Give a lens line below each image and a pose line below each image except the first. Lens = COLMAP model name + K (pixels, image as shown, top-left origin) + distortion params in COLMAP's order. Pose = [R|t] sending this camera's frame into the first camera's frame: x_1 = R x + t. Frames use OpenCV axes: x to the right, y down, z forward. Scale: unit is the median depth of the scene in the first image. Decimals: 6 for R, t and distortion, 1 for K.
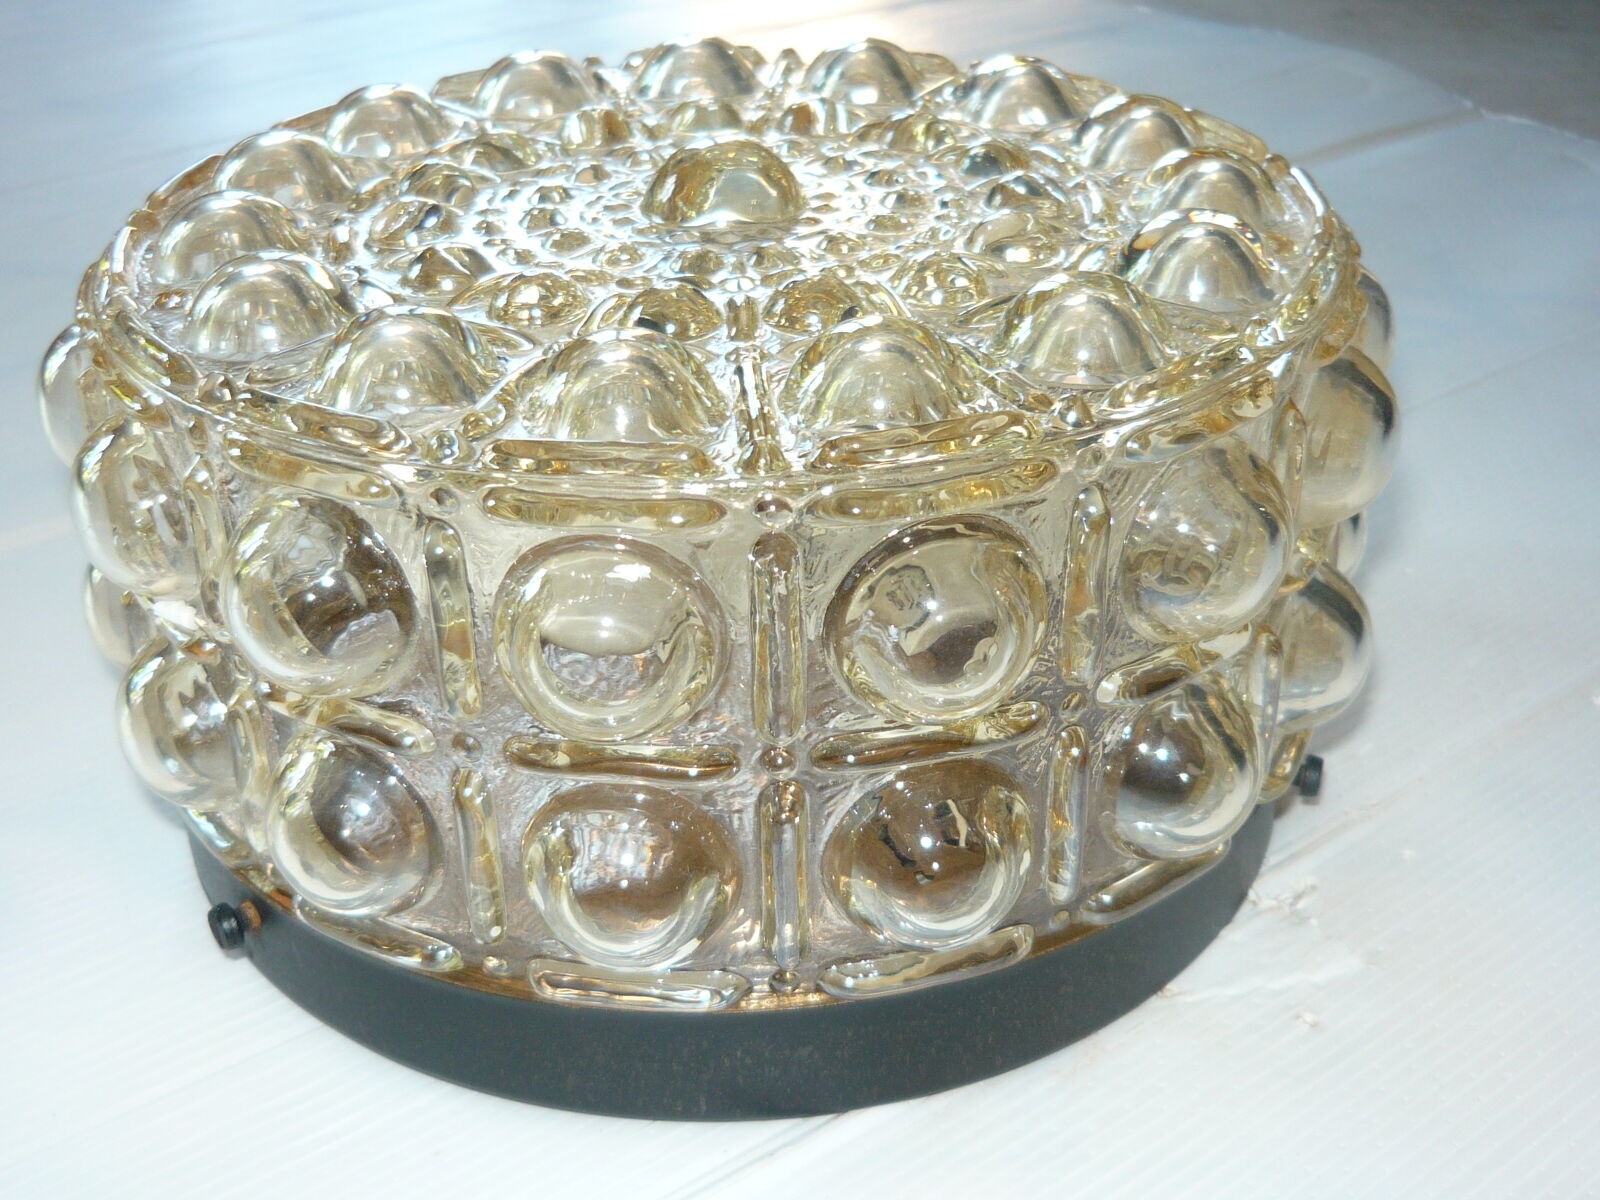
lens RADIAL K [[1961.1, 0, 800.0], [0, 1961.1, 600.0], [0, 0, 1]] dist [-0.093899, -0.071484]
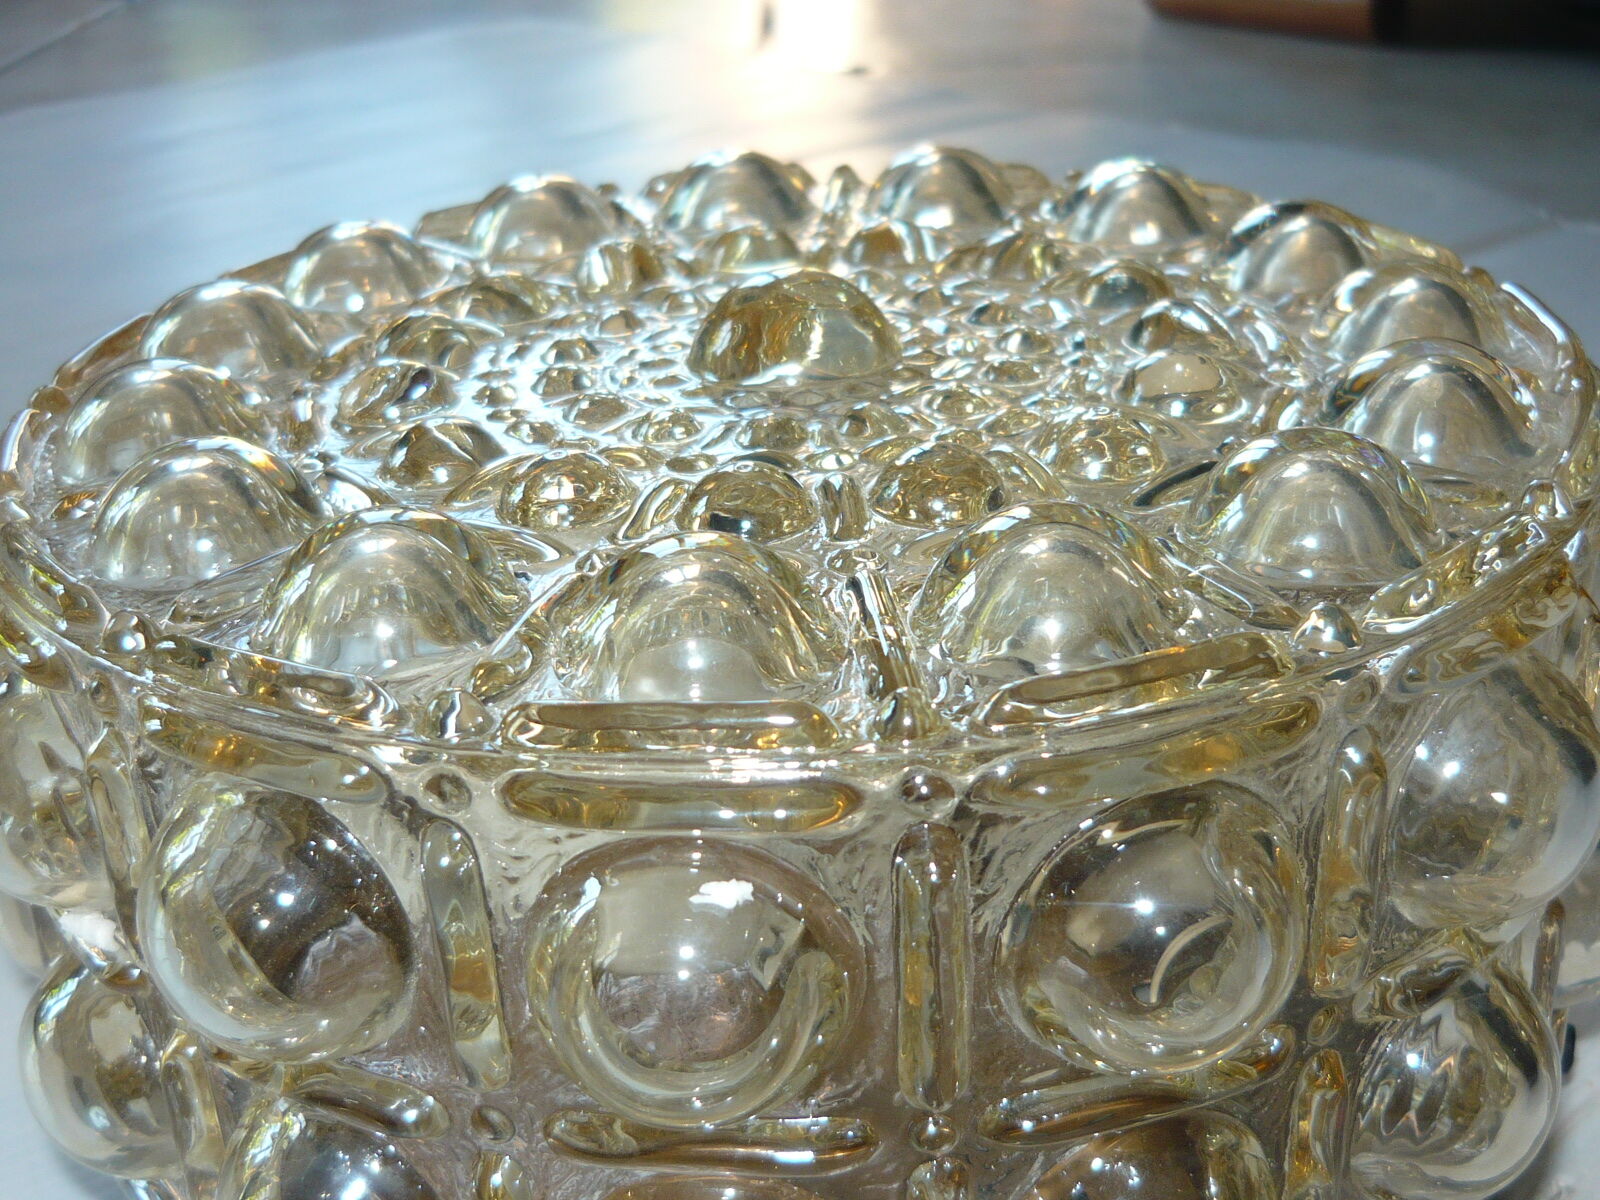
lens RADIAL K [[1956.9, 0, 800.0], [0, 1956.9, 600.0], [0, 0, 1]] dist [-0.125030, 0.013549]
pose [[0.999316, -0.036327, 0.006927, -0.047251], [0.036732, 0.996715, -0.072182, -0.050955], [-0.004282, 0.072387, 0.997367, 0.239665]]
